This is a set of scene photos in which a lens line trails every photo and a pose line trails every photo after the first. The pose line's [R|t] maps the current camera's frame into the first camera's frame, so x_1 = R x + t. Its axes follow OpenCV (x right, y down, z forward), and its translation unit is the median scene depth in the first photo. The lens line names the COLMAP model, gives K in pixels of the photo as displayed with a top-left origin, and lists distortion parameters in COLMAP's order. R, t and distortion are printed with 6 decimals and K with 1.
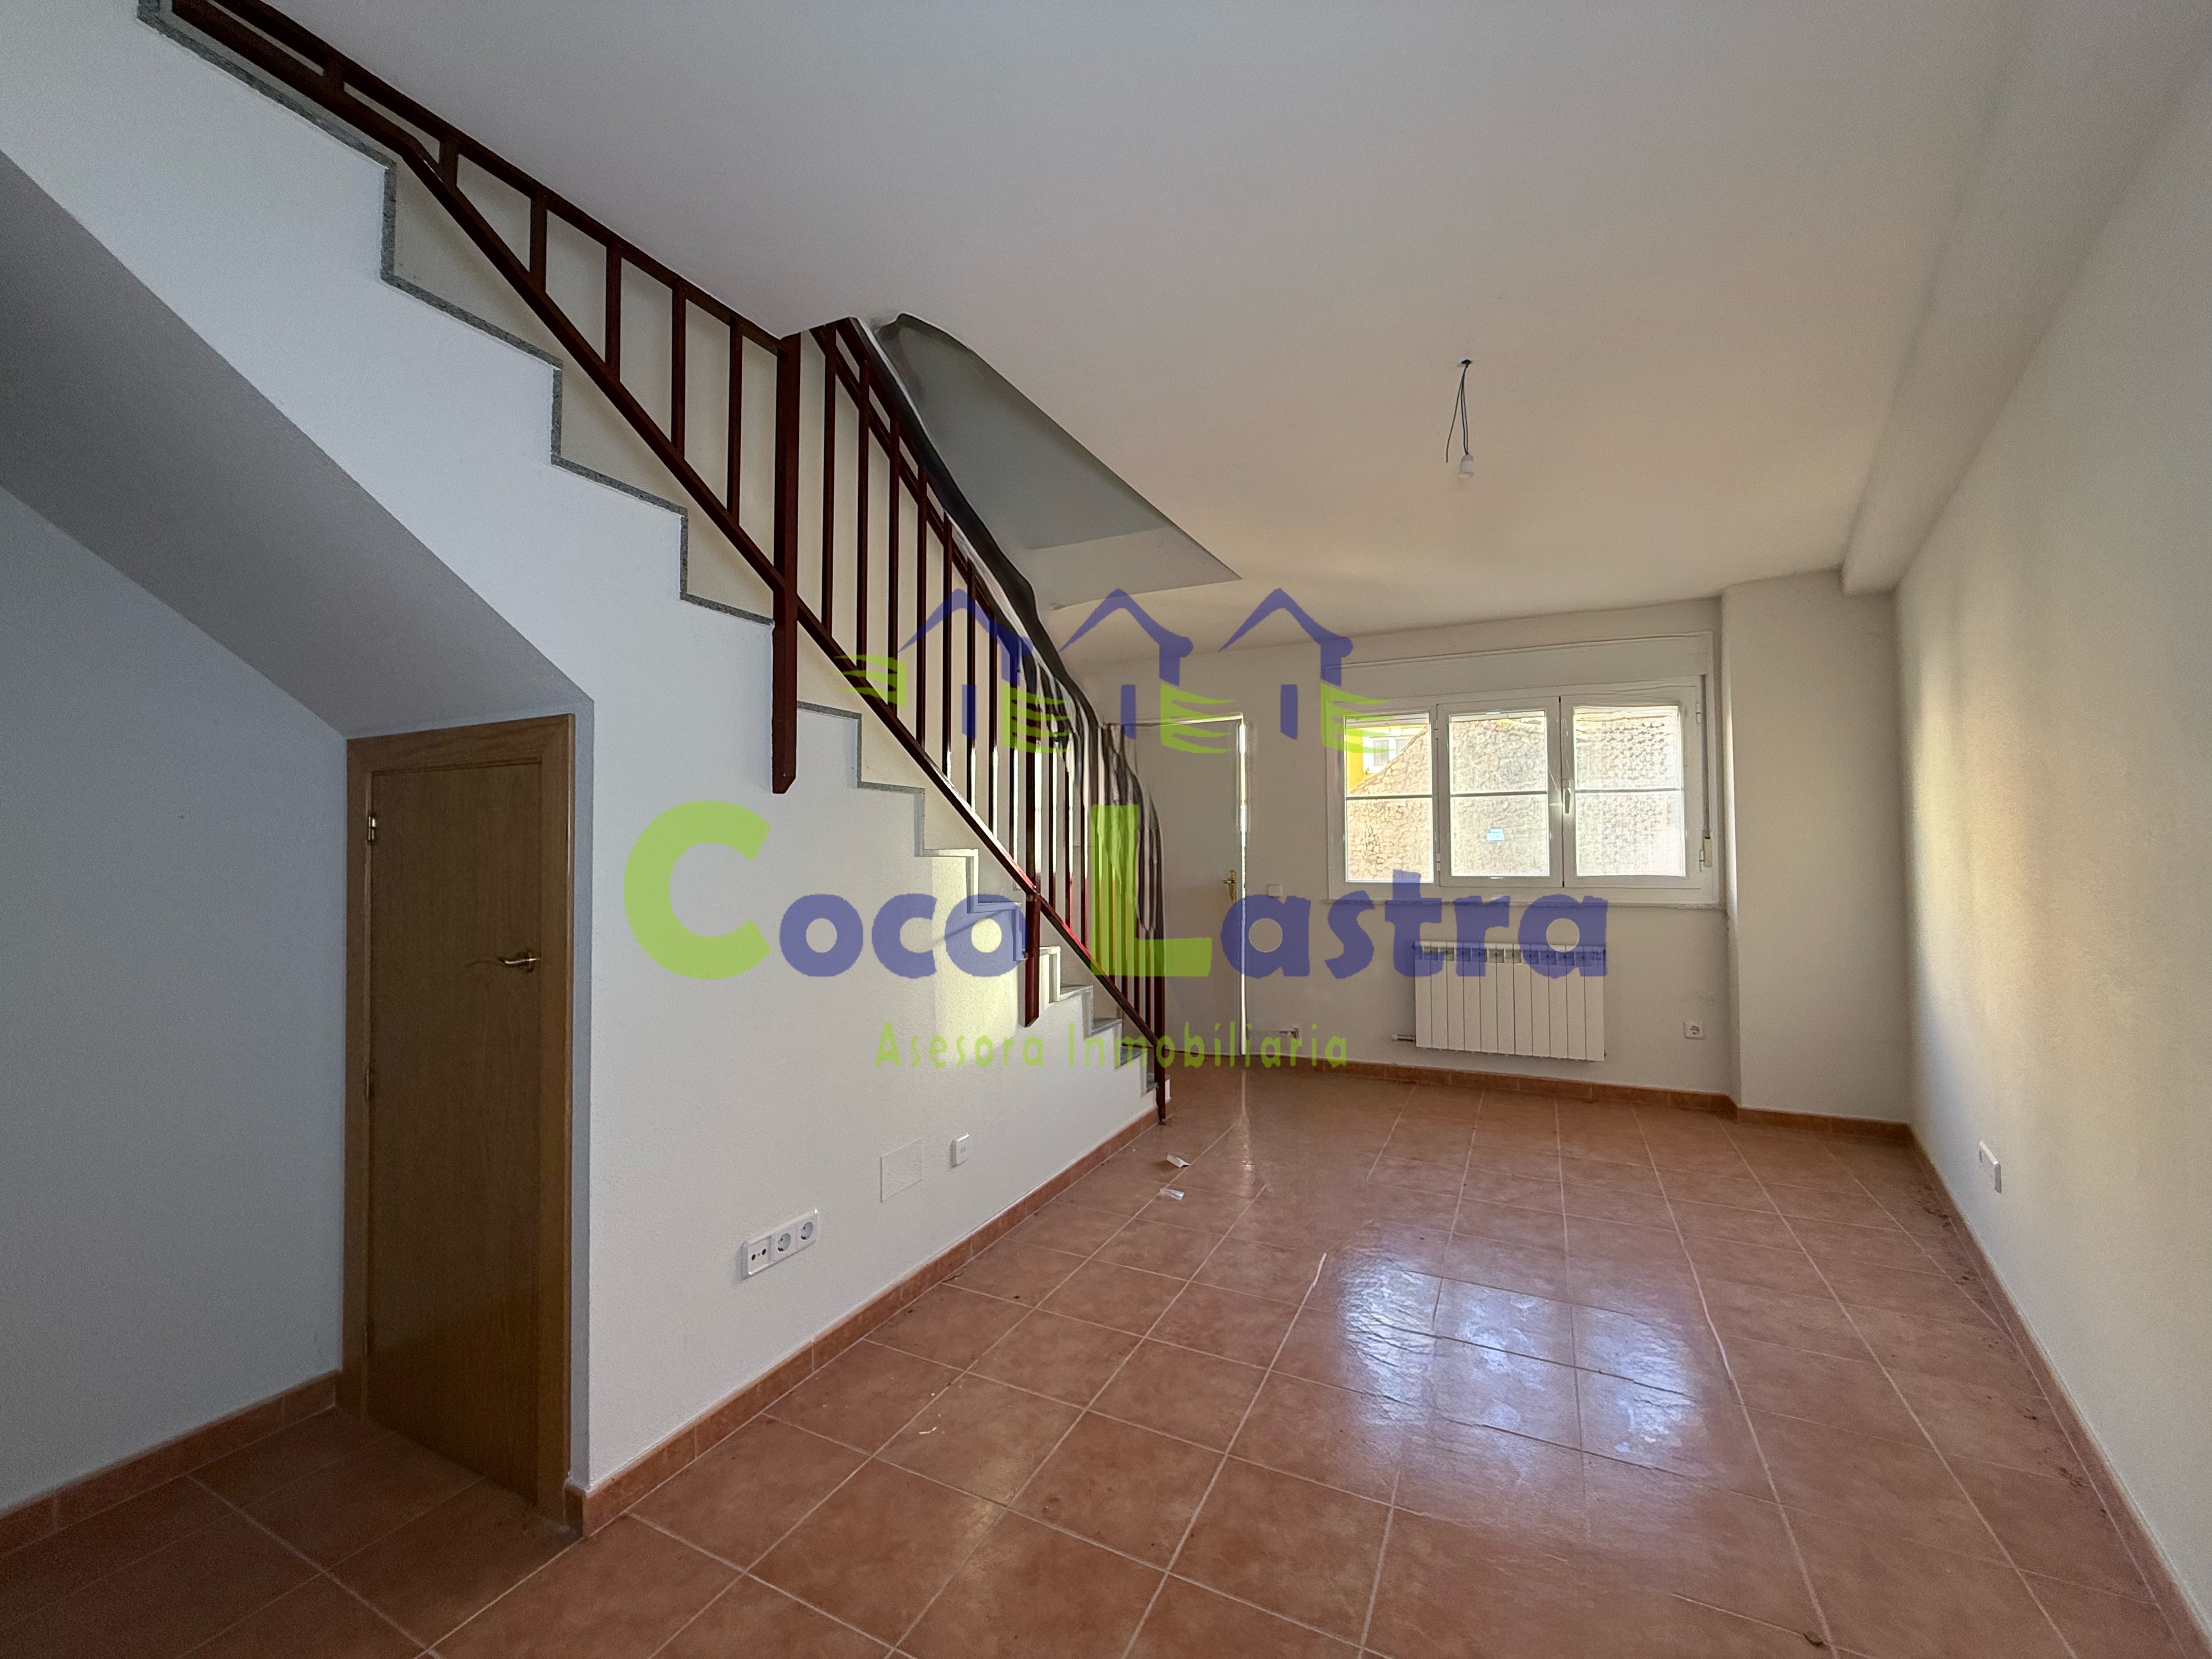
lens RADIAL K [[875.2, 0, 1094.9], [0, 875.2, 832.3], [0, 0, 1]] dist [-0.000064, -0.000672]
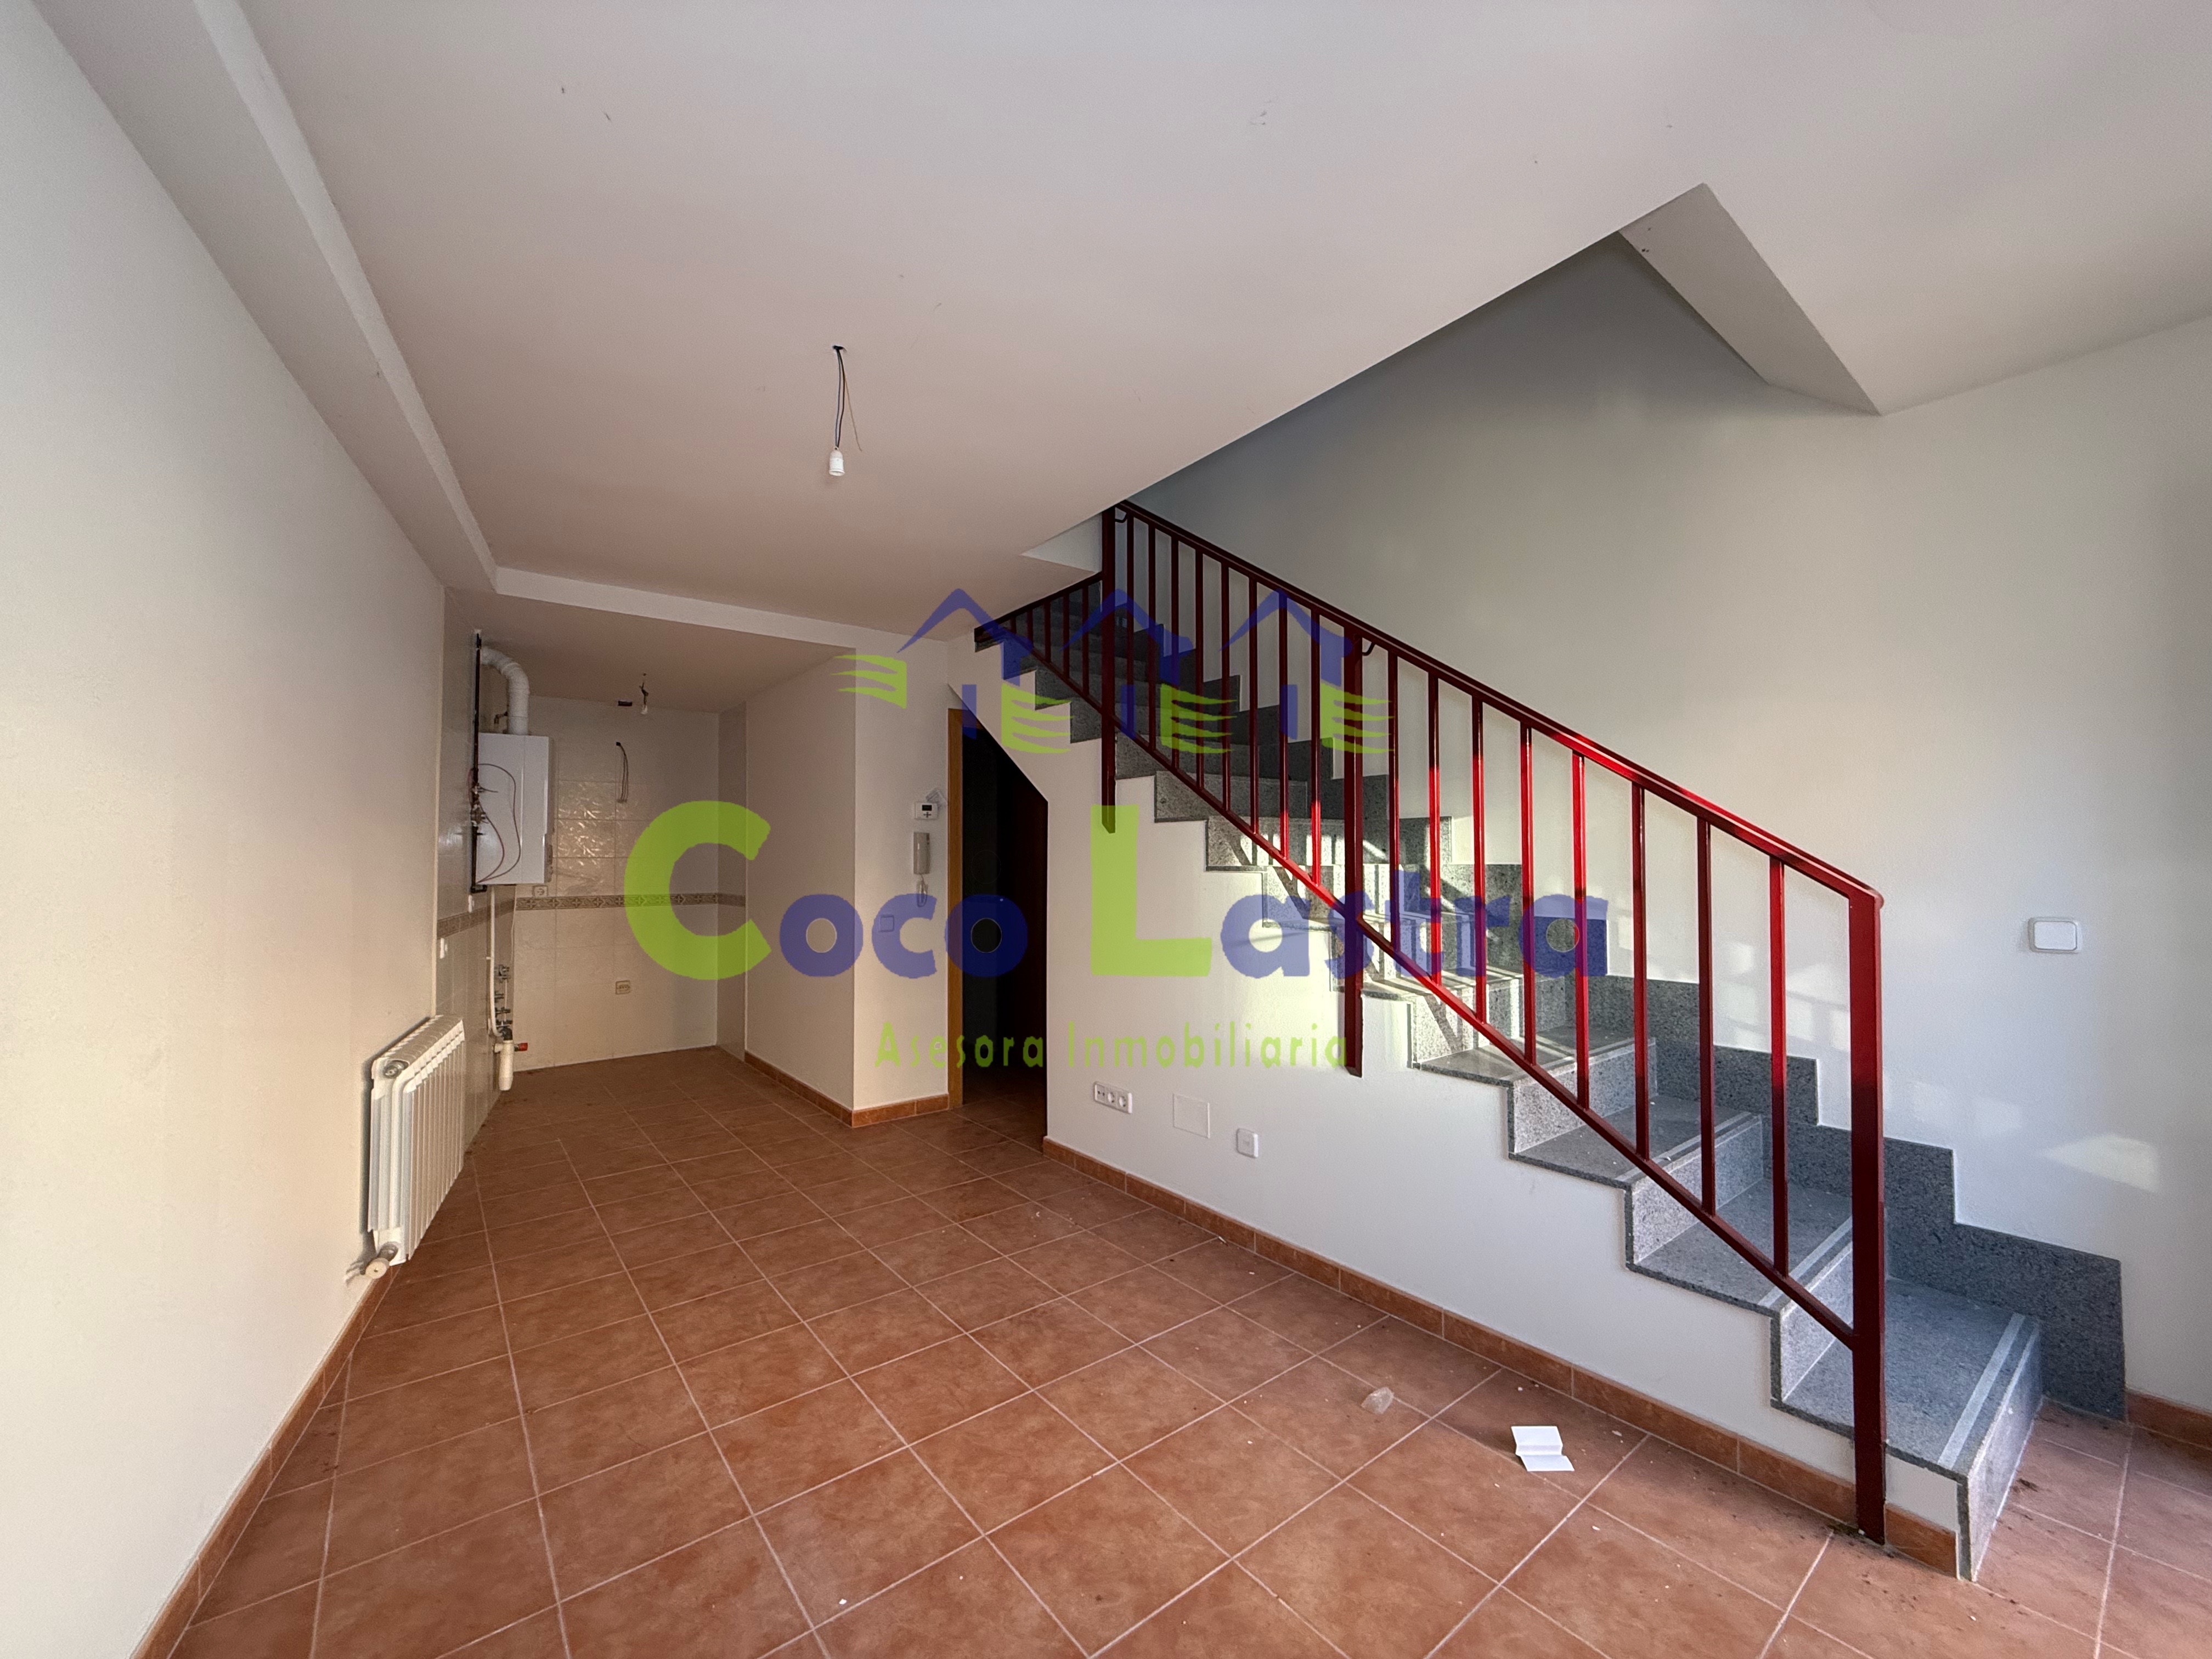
lens RADIAL K [[875.2, 0, 1094.9], [0, 875.2, 832.3], [0, 0, 1]] dist [-0.000064, -0.000672]
pose [[-0.428804, -0.022309, -0.903122, 0.906267], [0.024496, 0.999040, -0.036309, 0.012078], [0.903065, -0.037692, -0.427846, 1.291788]]
